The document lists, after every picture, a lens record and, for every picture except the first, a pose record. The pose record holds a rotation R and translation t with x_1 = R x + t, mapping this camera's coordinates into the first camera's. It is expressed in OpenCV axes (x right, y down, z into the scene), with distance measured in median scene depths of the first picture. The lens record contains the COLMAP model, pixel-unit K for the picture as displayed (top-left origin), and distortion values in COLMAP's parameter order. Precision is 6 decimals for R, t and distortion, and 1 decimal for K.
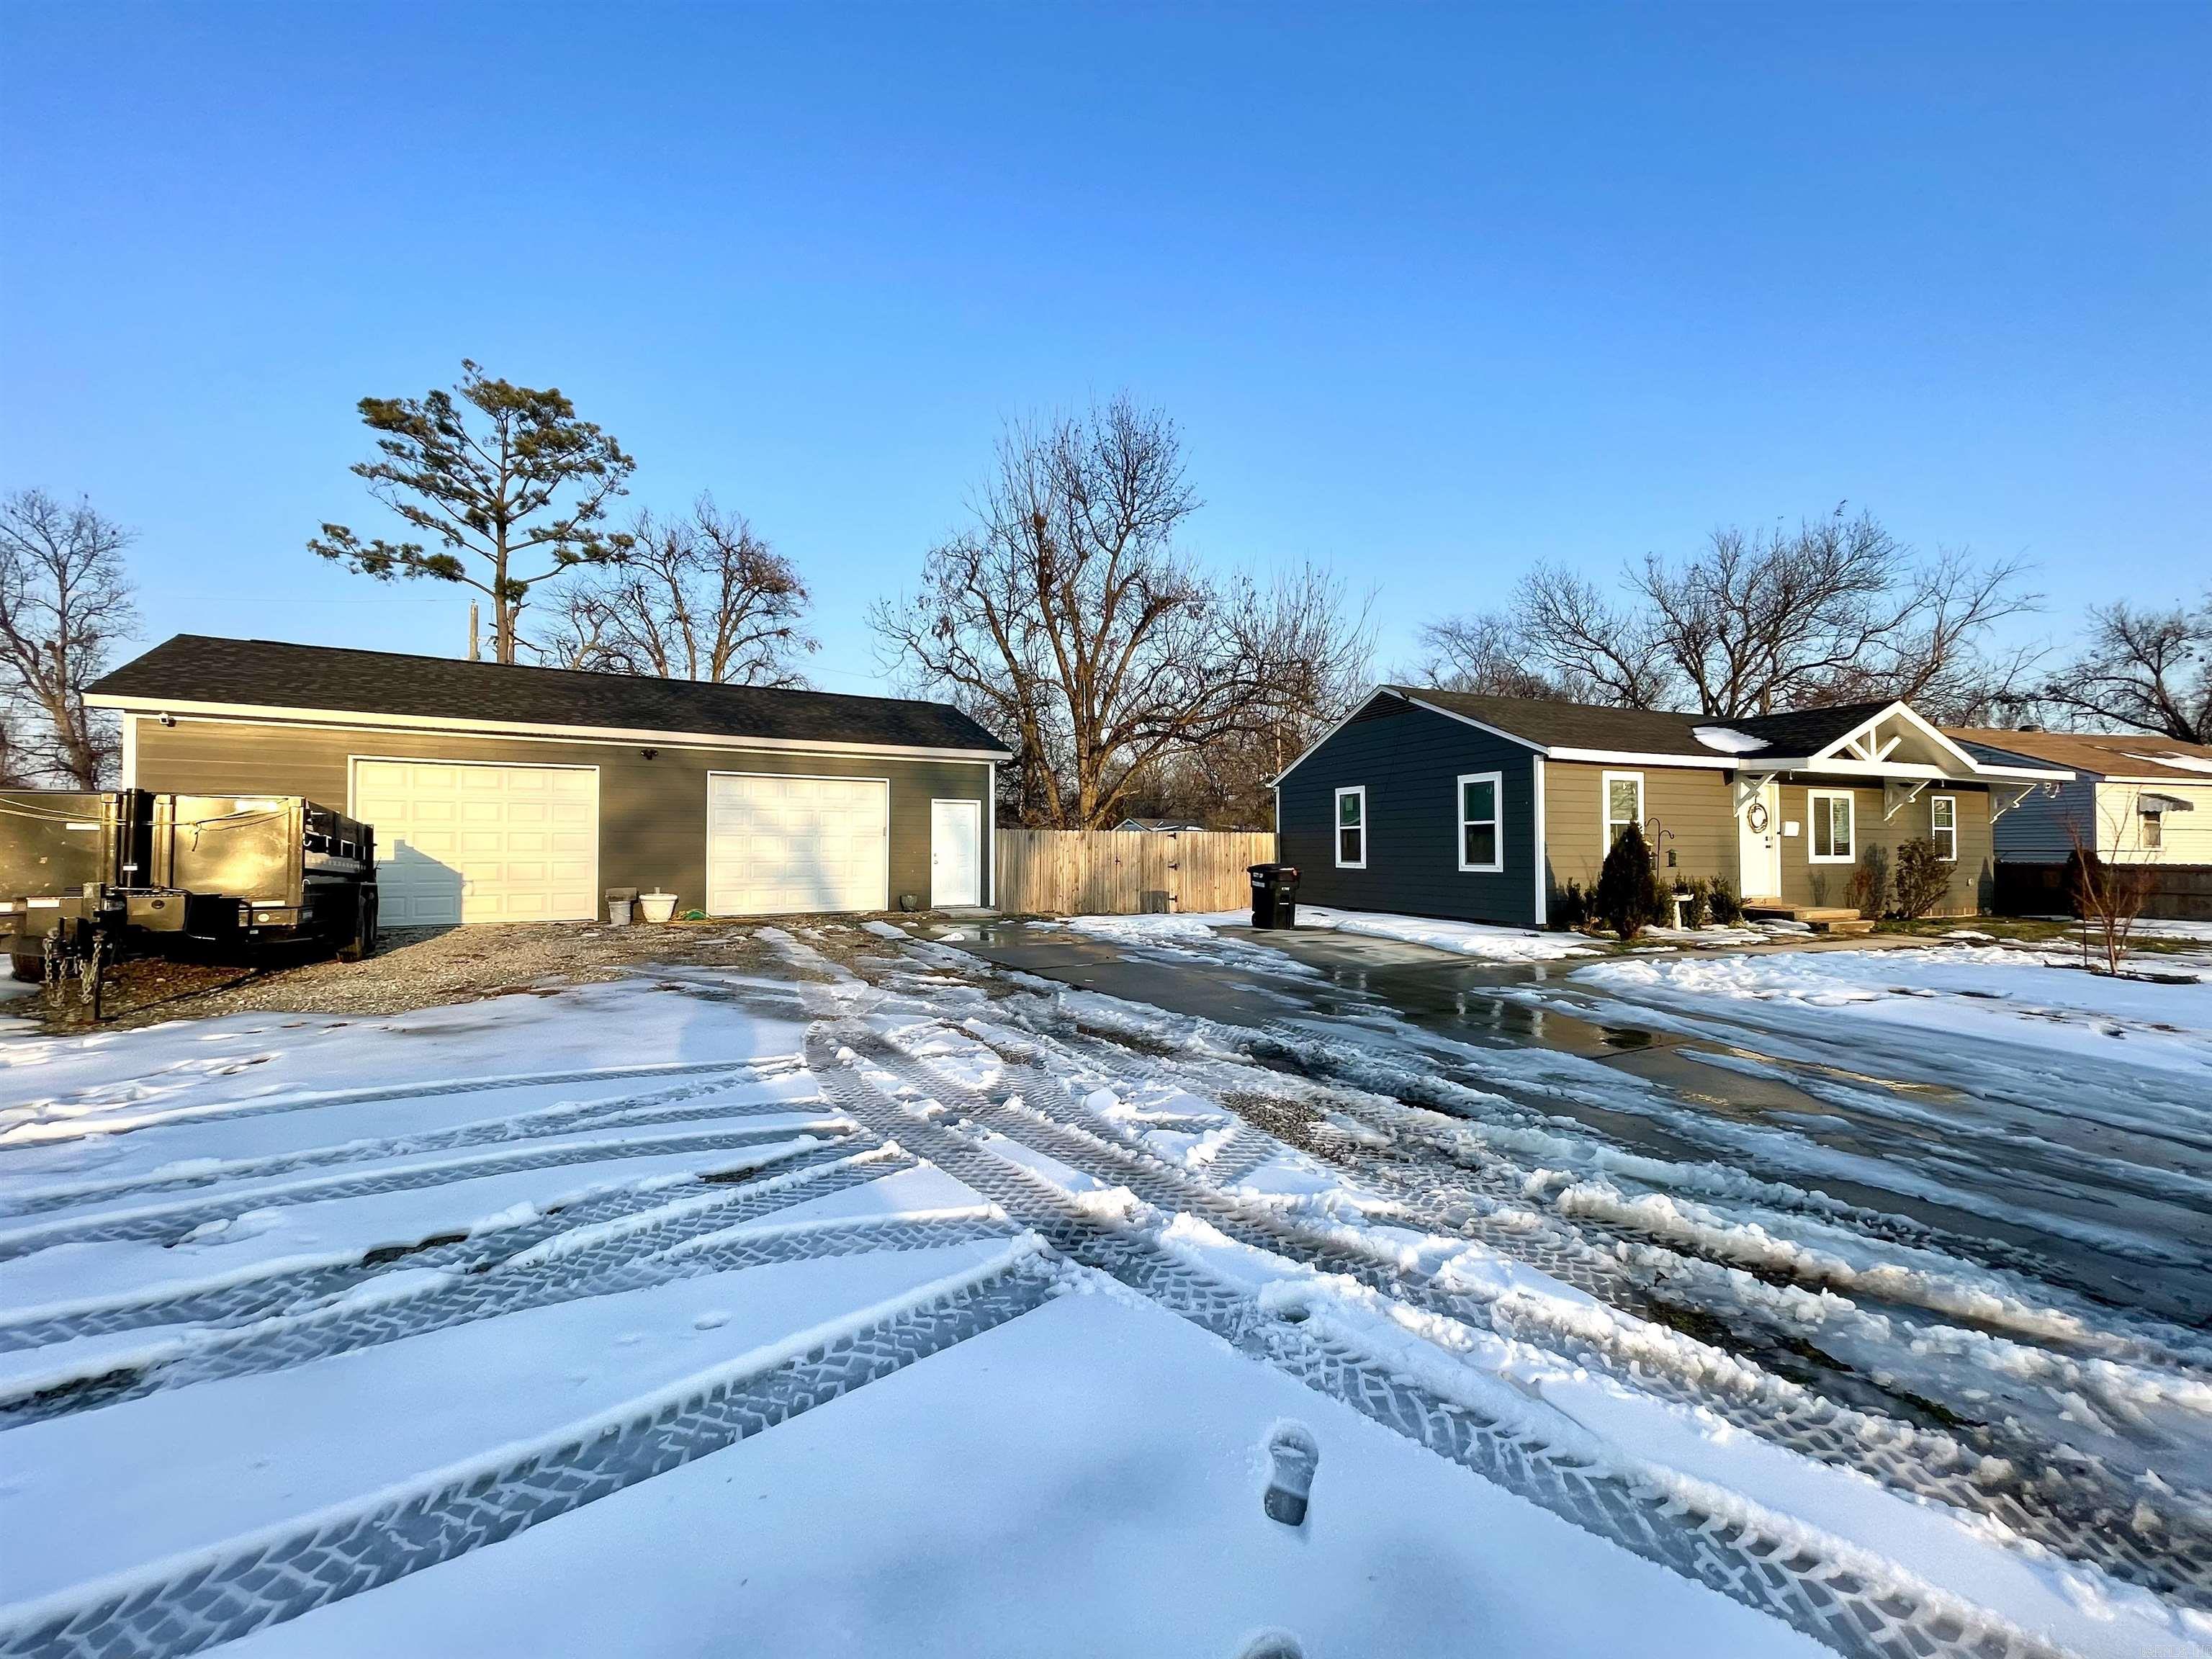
lens RADIAL K [[892.9, 0, 1101.5], [0, 892.9, 829.8], [0, 0, 1]] dist [-0.004871, 0.000795]
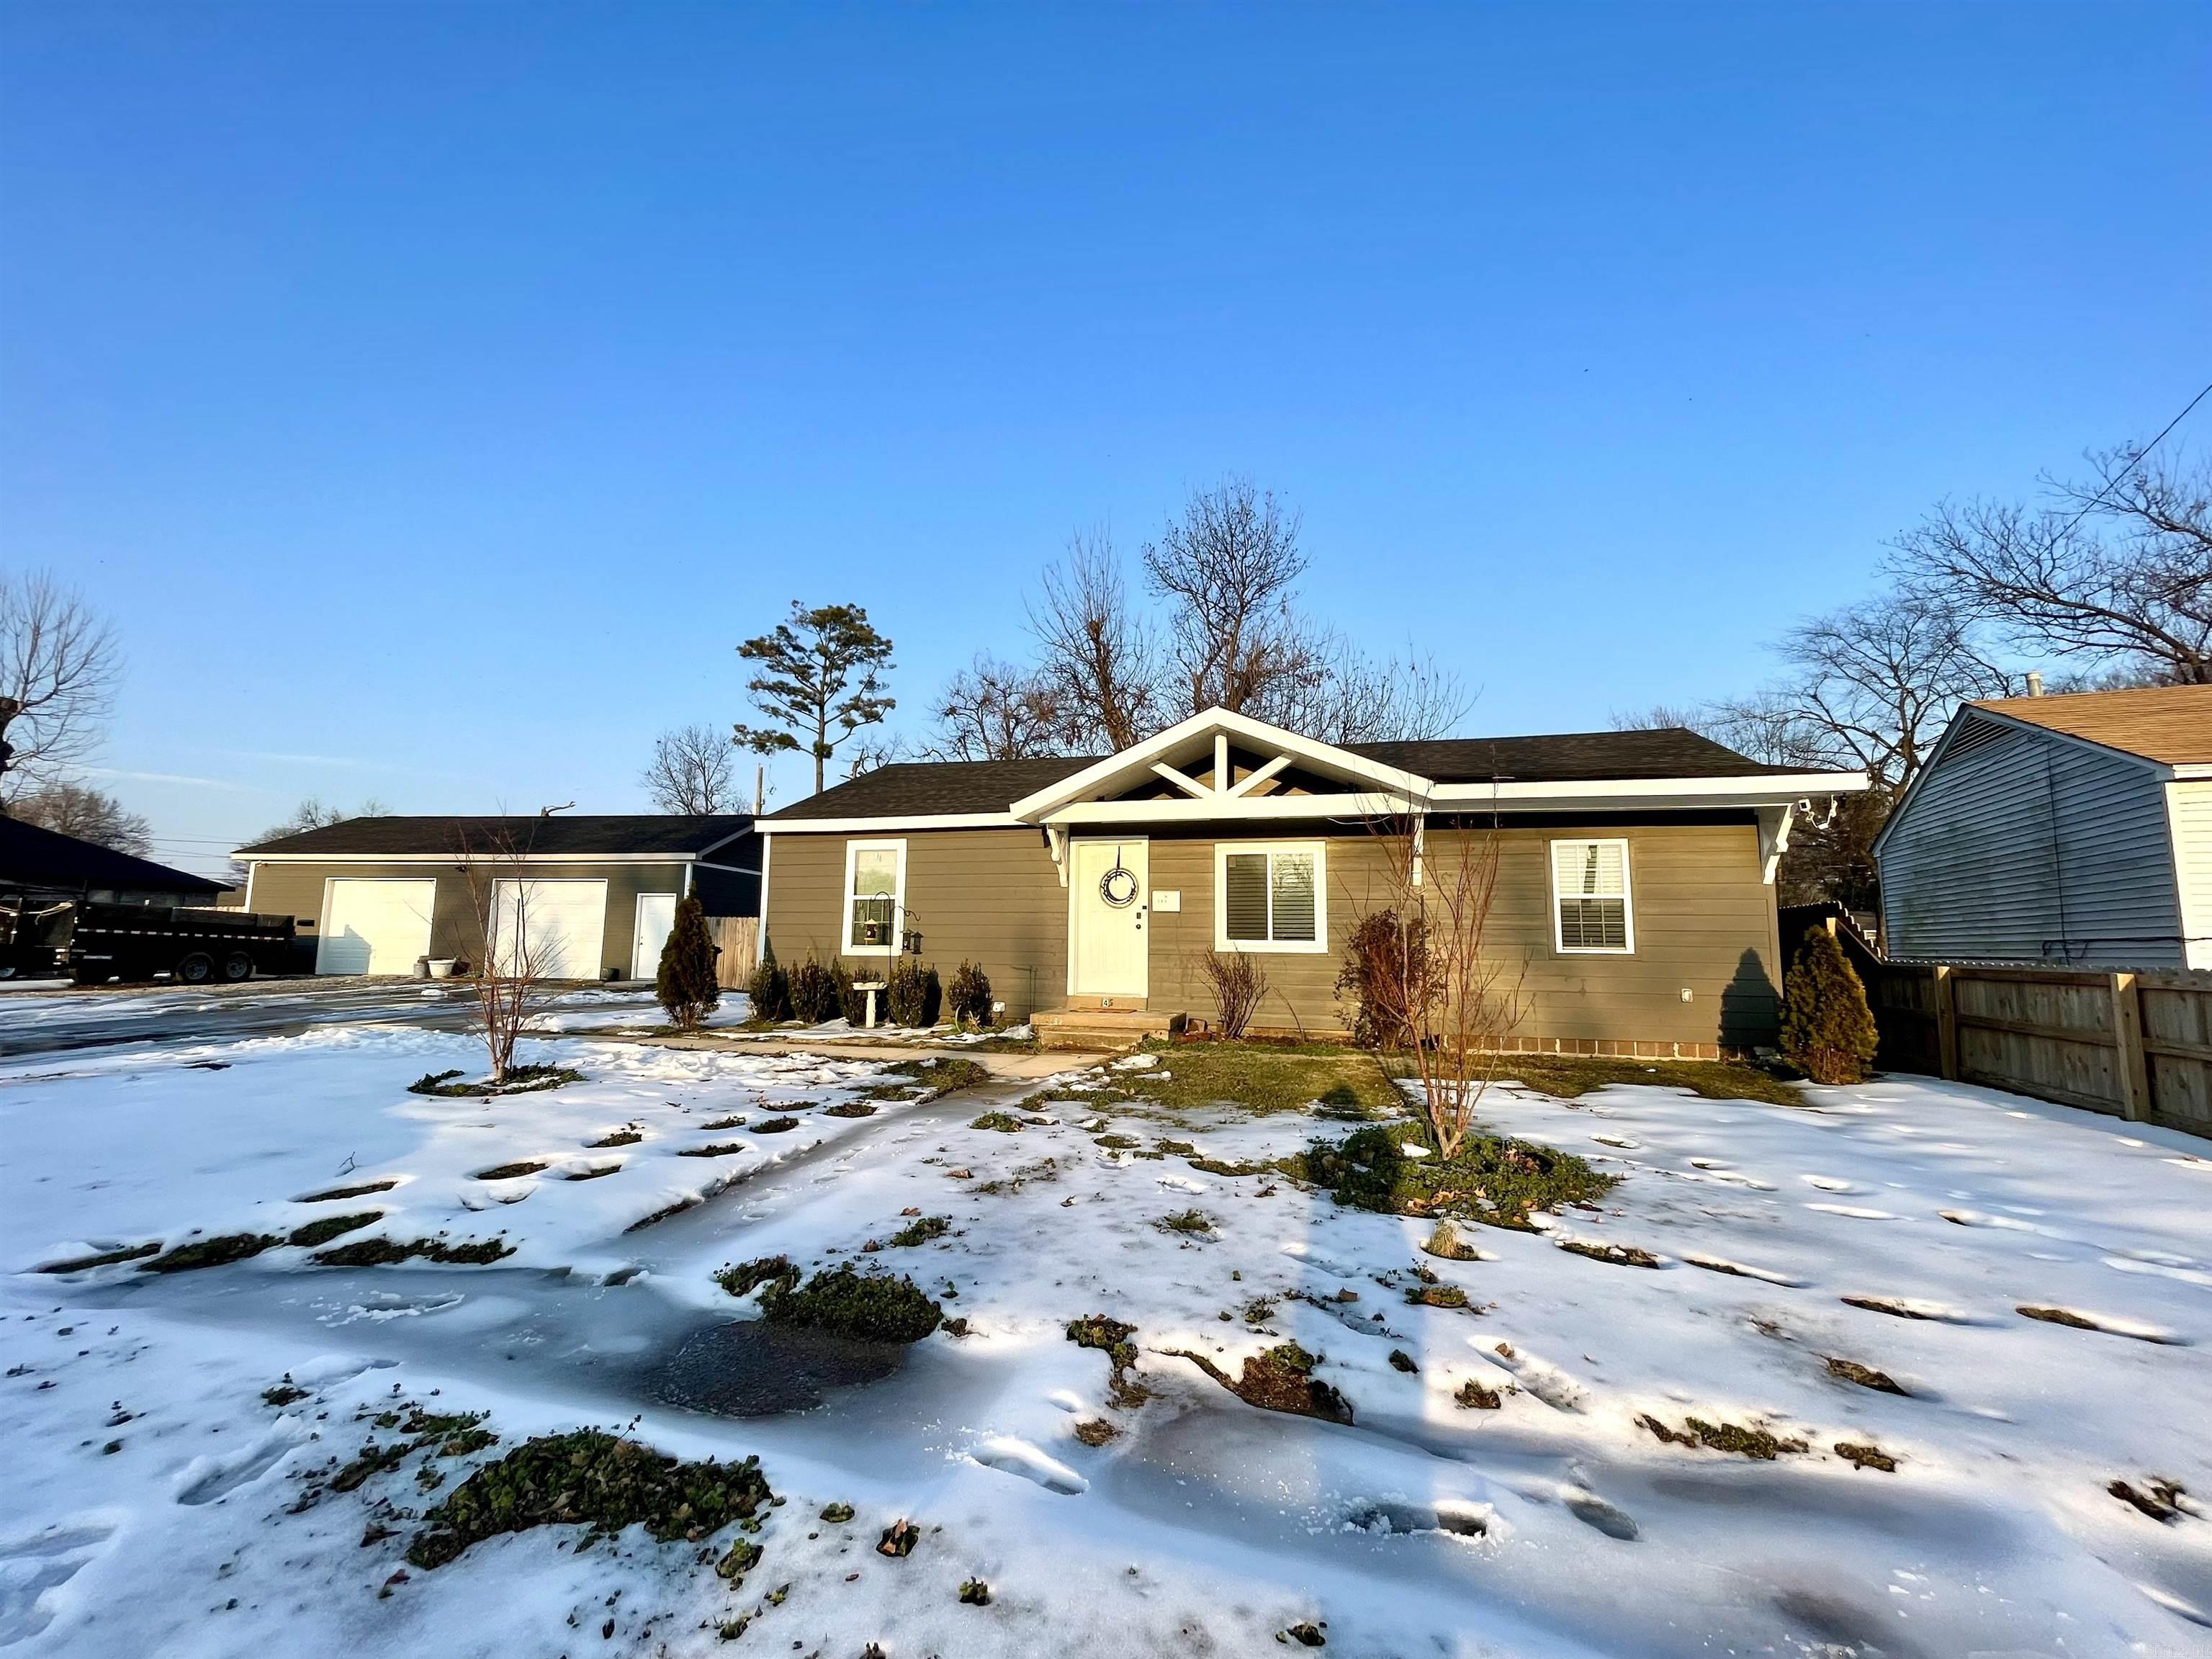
lens RADIAL K [[892.9, 0, 1108.6], [0, 892.9, 827.2], [0, 0, 1]] dist [-0.004871, 0.000795]
pose [[0.793569, -0.072929, -0.604095, 1.059357], [0.005343, 0.993589, -0.112930, 0.018150], [0.608457, 0.086390, 0.788870, 0.366806]]
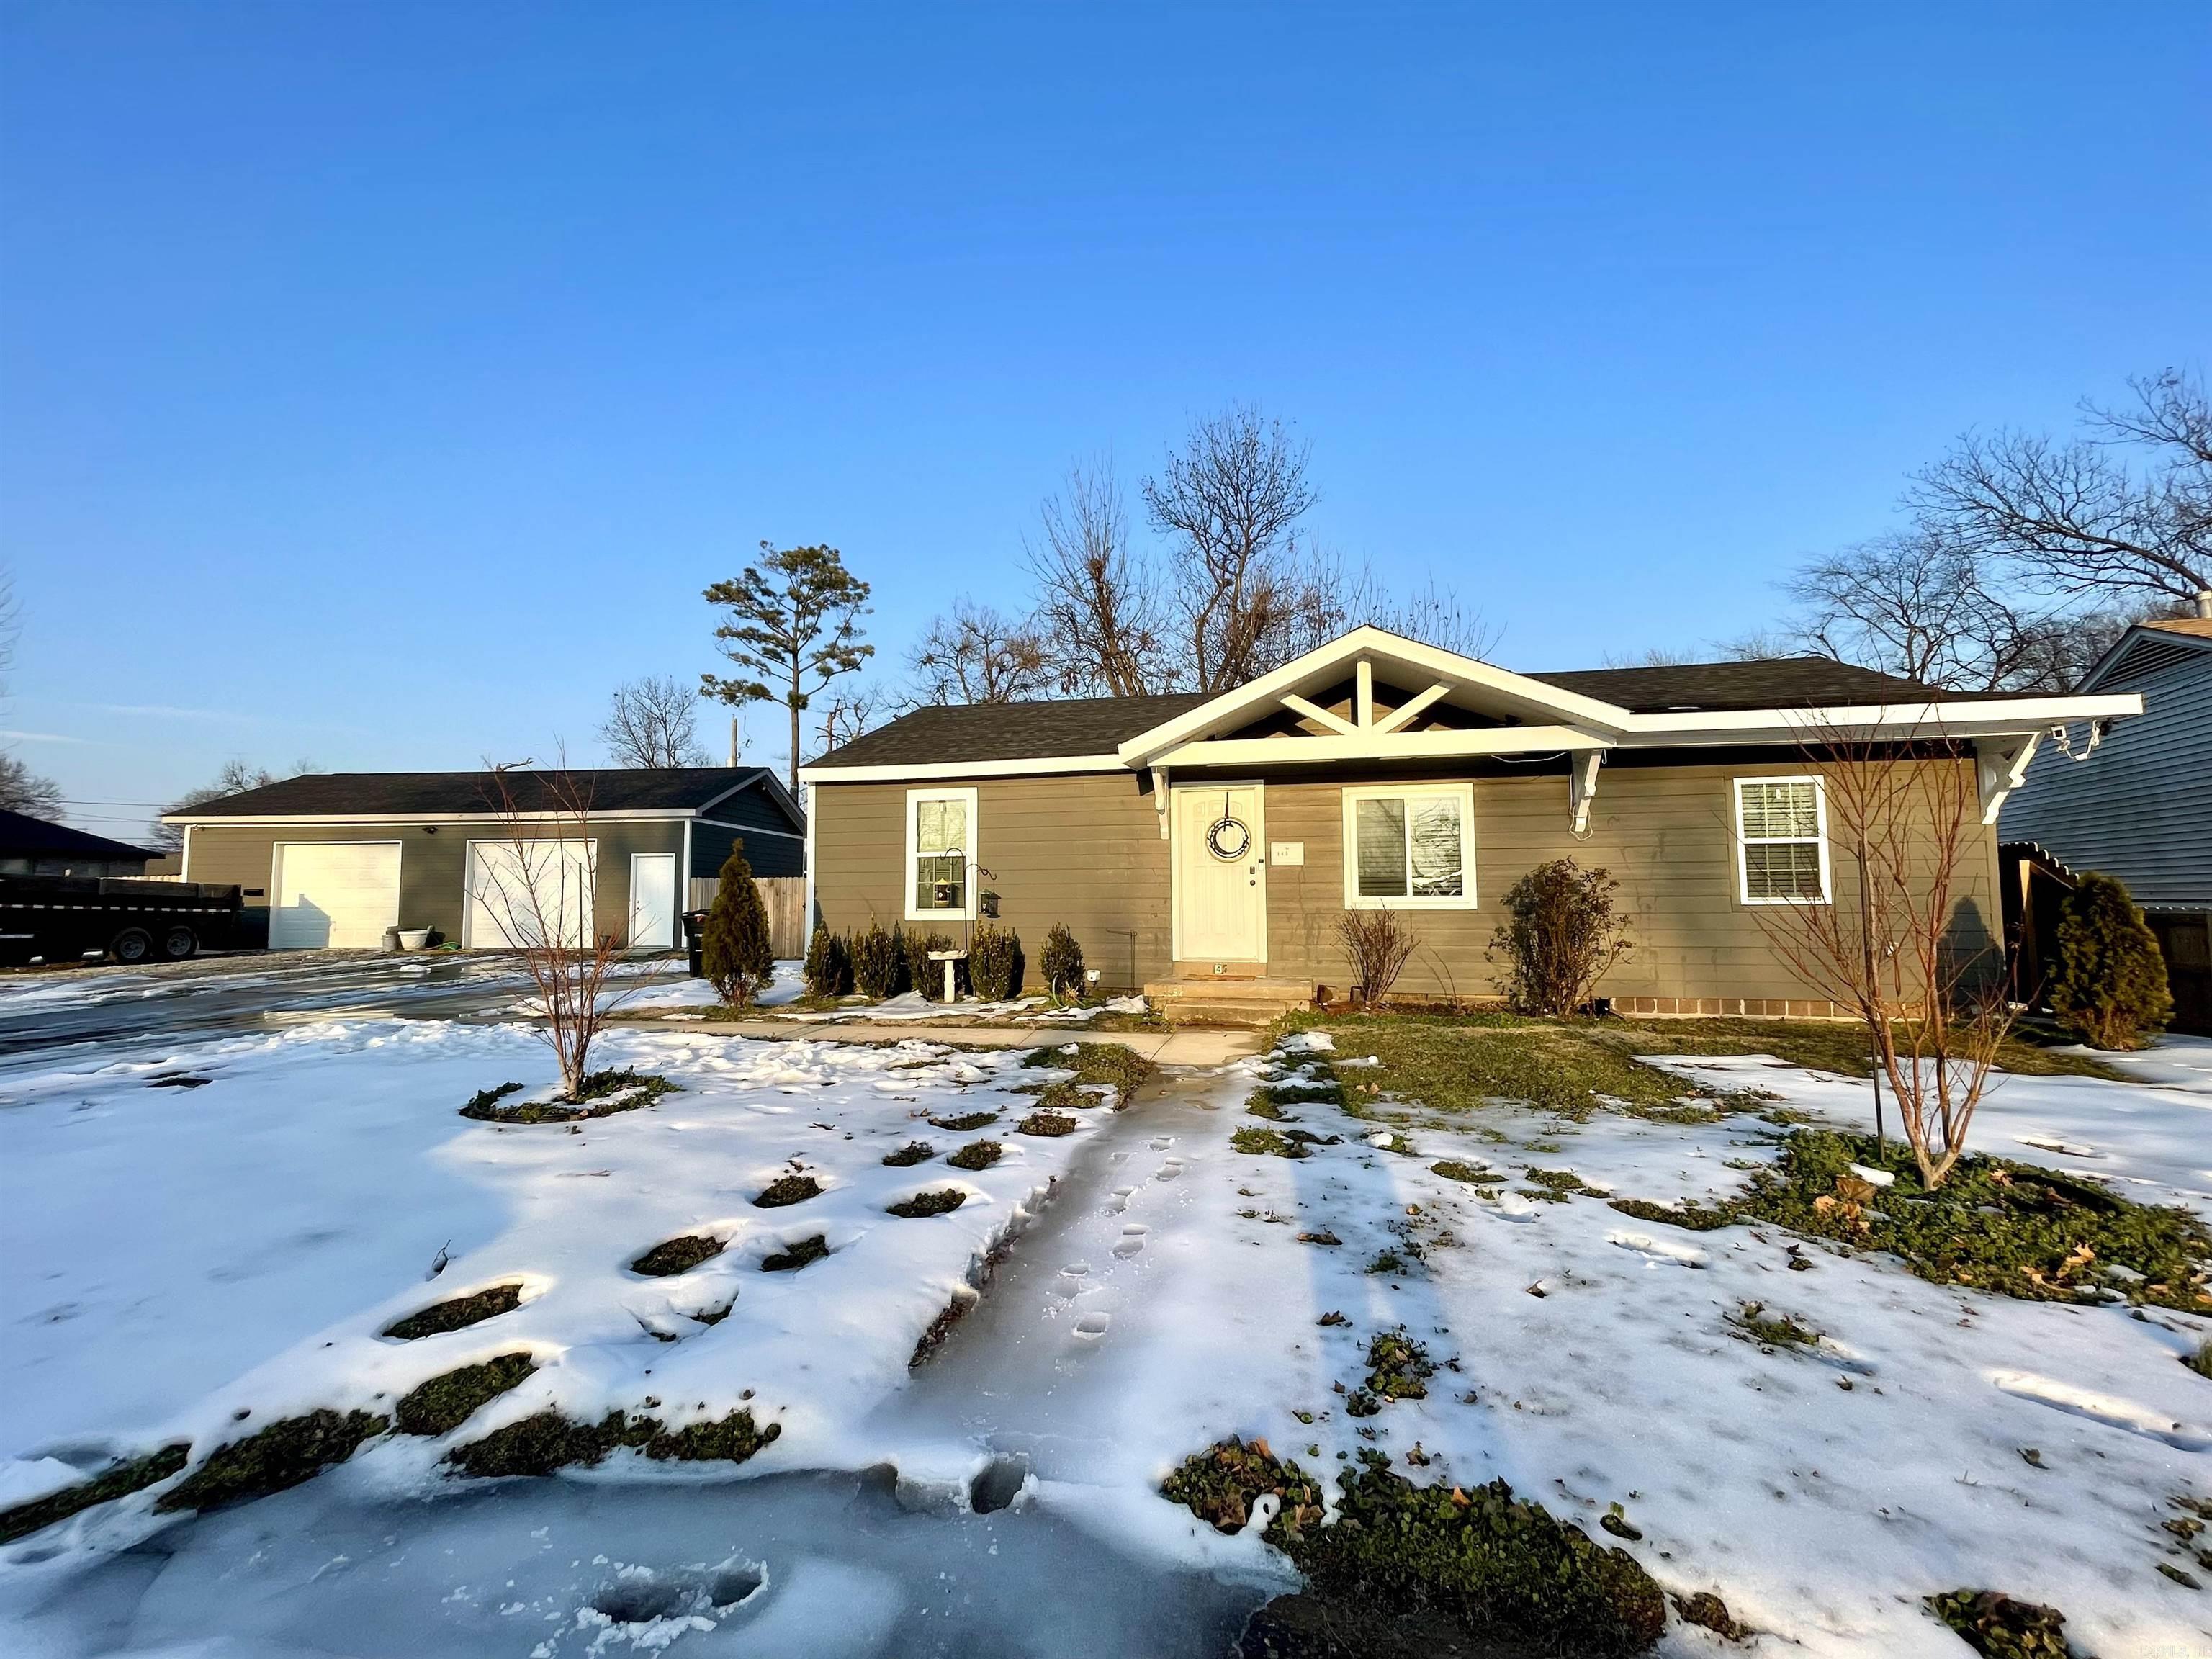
lens RADIAL K [[892.9, 0, 1106.9], [0, 892.9, 824.8], [0, 0, 1]] dist [-0.004871, 0.000795]
pose [[0.818662, -0.053886, -0.571741, 0.931430], [0.022266, 0.997818, -0.062161, 0.013237], [0.573843, 0.038159, 0.818076, 0.373035]]
